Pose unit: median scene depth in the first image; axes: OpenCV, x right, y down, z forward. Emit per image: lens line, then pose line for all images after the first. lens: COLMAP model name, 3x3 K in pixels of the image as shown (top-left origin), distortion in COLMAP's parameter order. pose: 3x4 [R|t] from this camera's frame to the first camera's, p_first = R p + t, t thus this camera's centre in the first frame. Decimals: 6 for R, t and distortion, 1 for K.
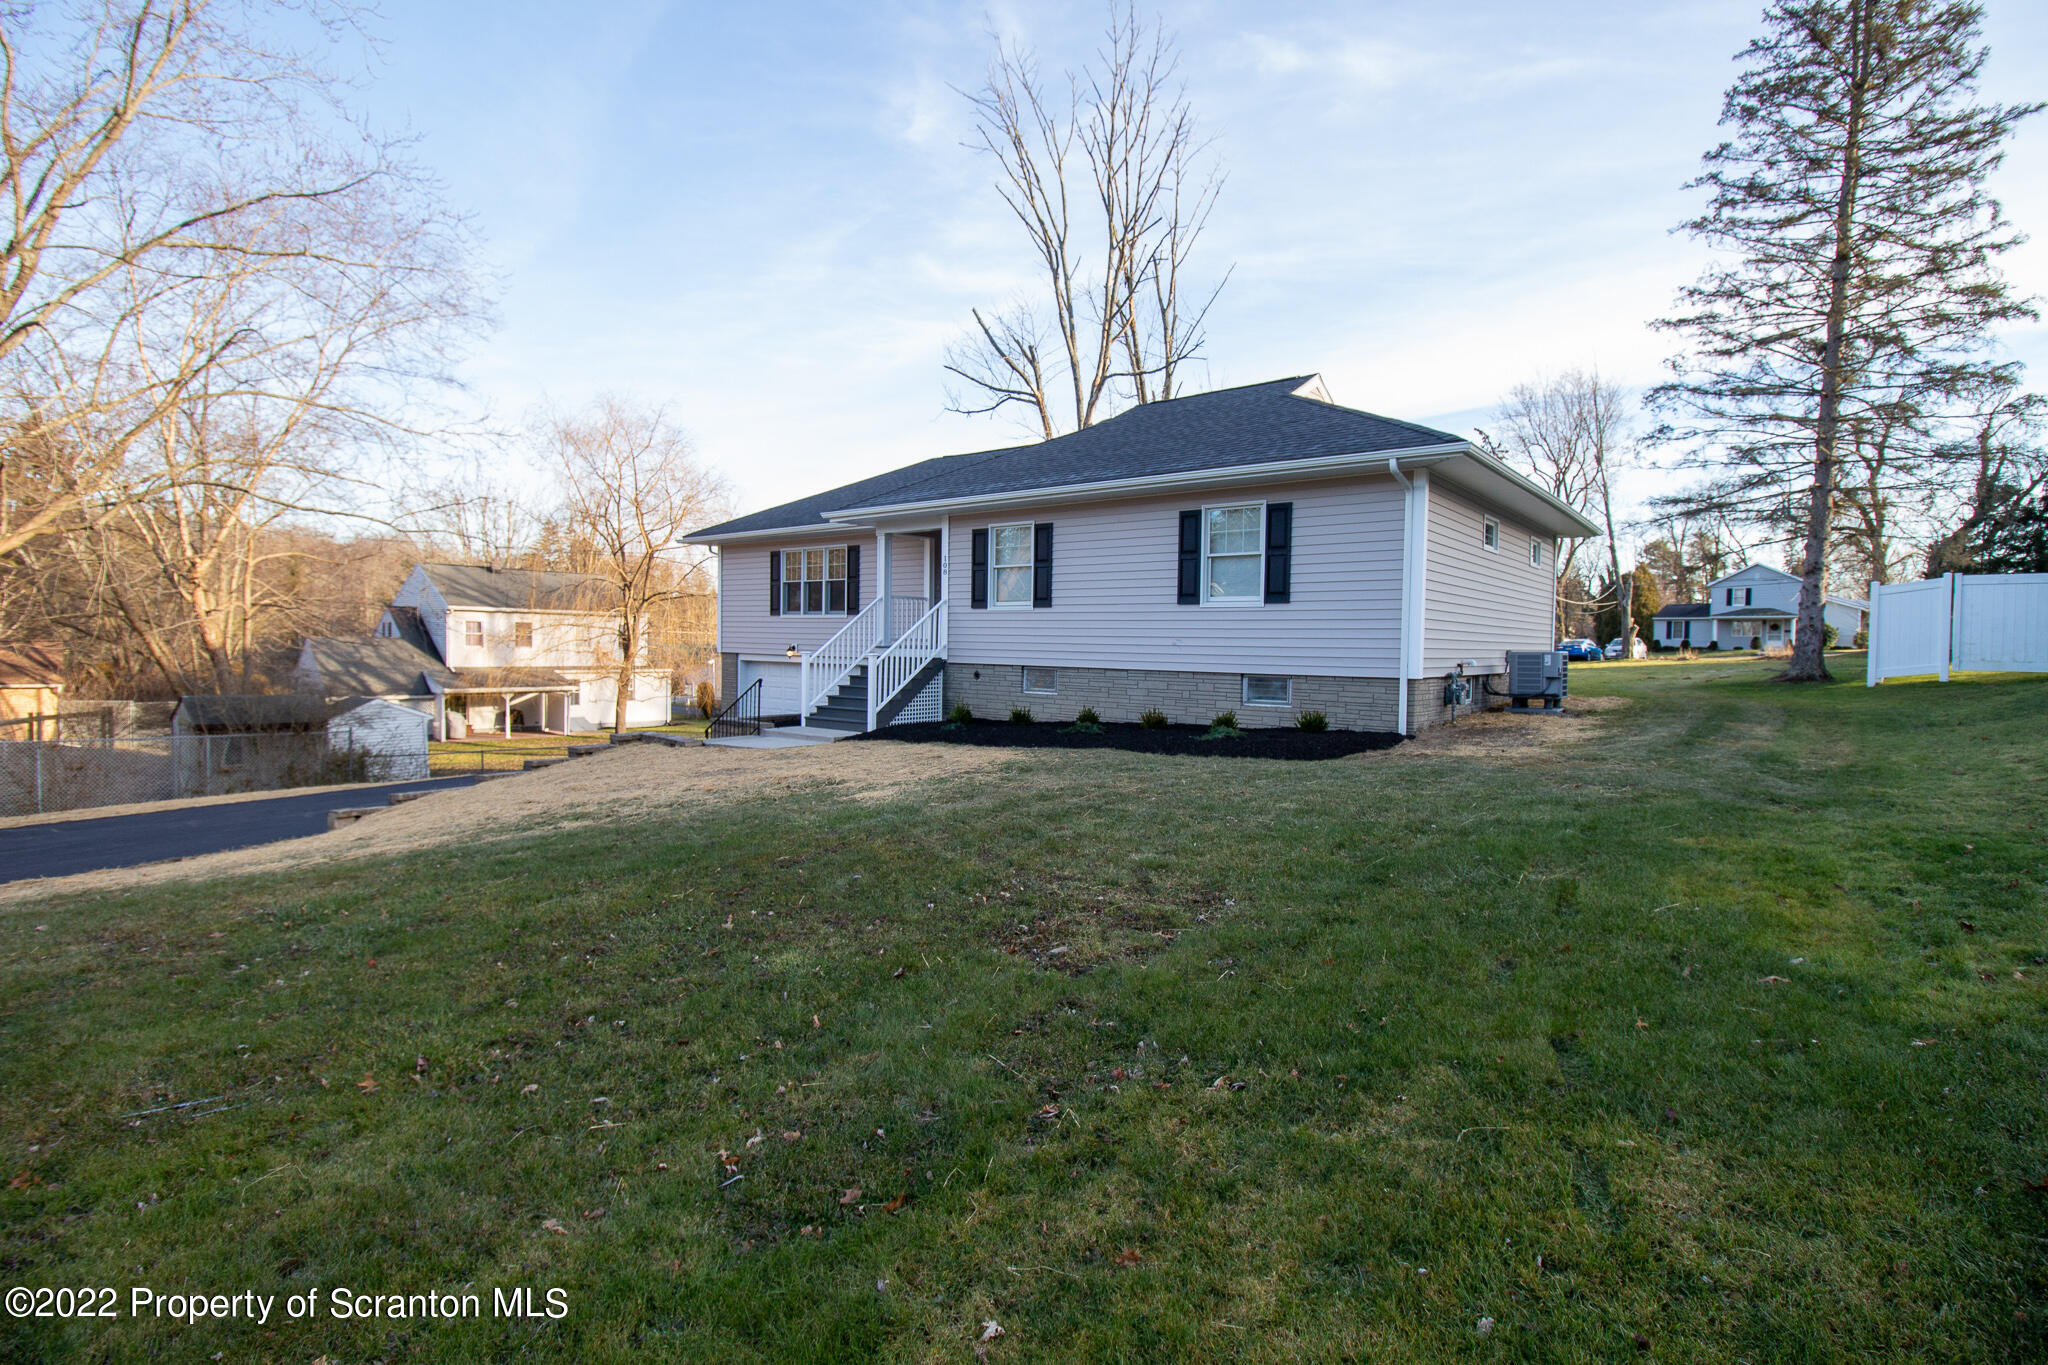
lens RADIAL K [[981.3, 0, 1020.6], [0, 981.3, 679.0], [0, 0, 1]] dist [-0.000162, -0.001559]
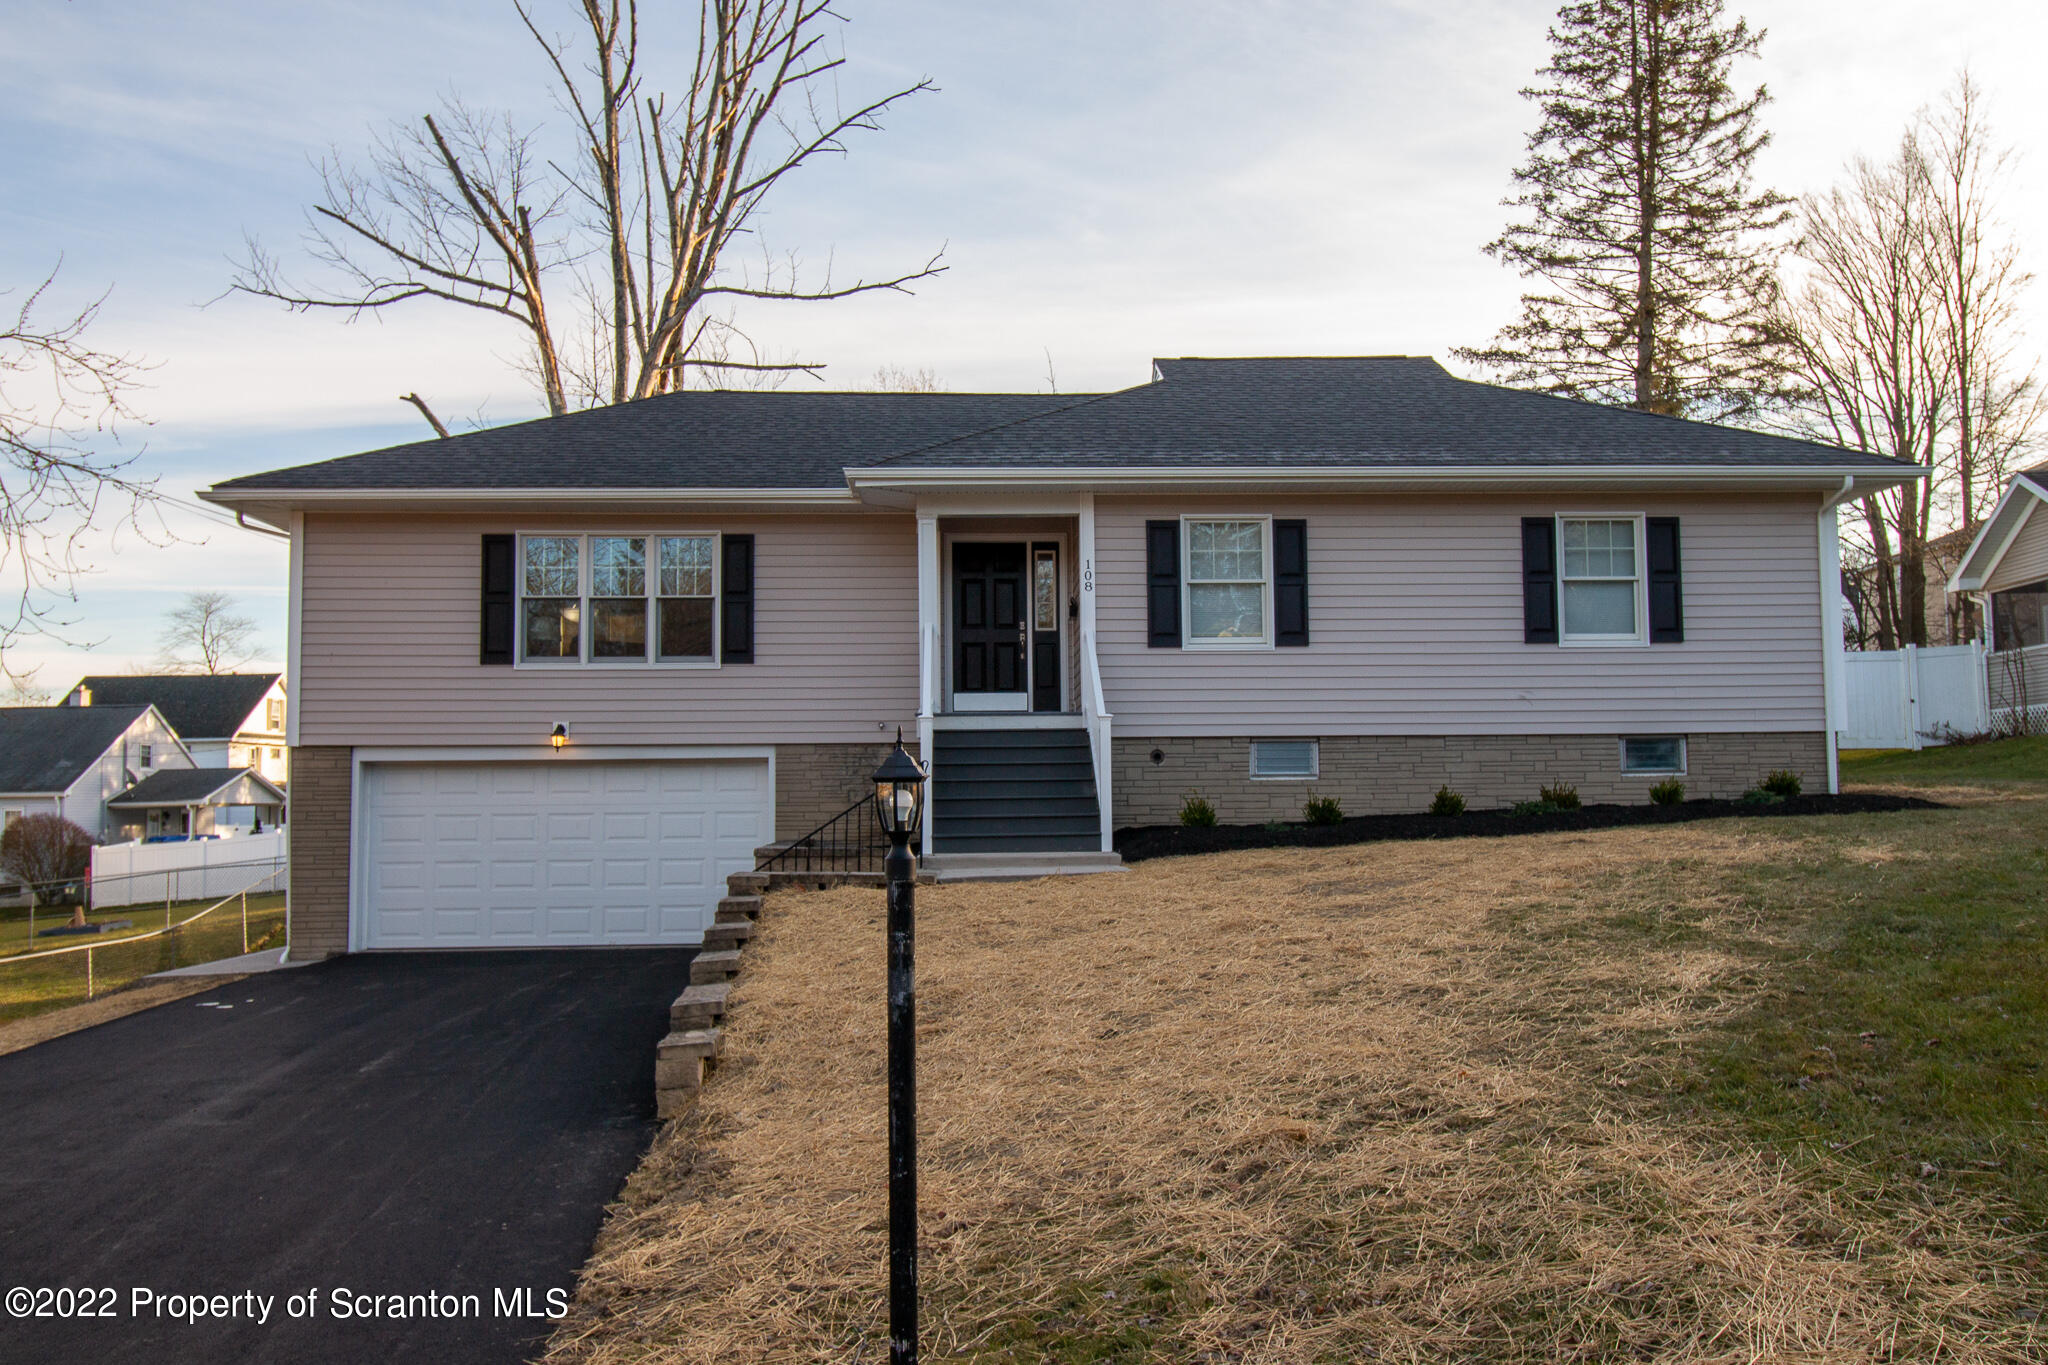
lens RADIAL K [[1622.8, 0, 1034.1], [0, 1622.8, 680.4], [0, 0, 1]] dist [0.016106, -0.005249]
pose [[0.745527, 0.013390, 0.666340, -0.806948], [0.046588, 0.996306, -0.072145, 0.019019], [-0.664845, 0.084829, 0.742149, 0.306650]]
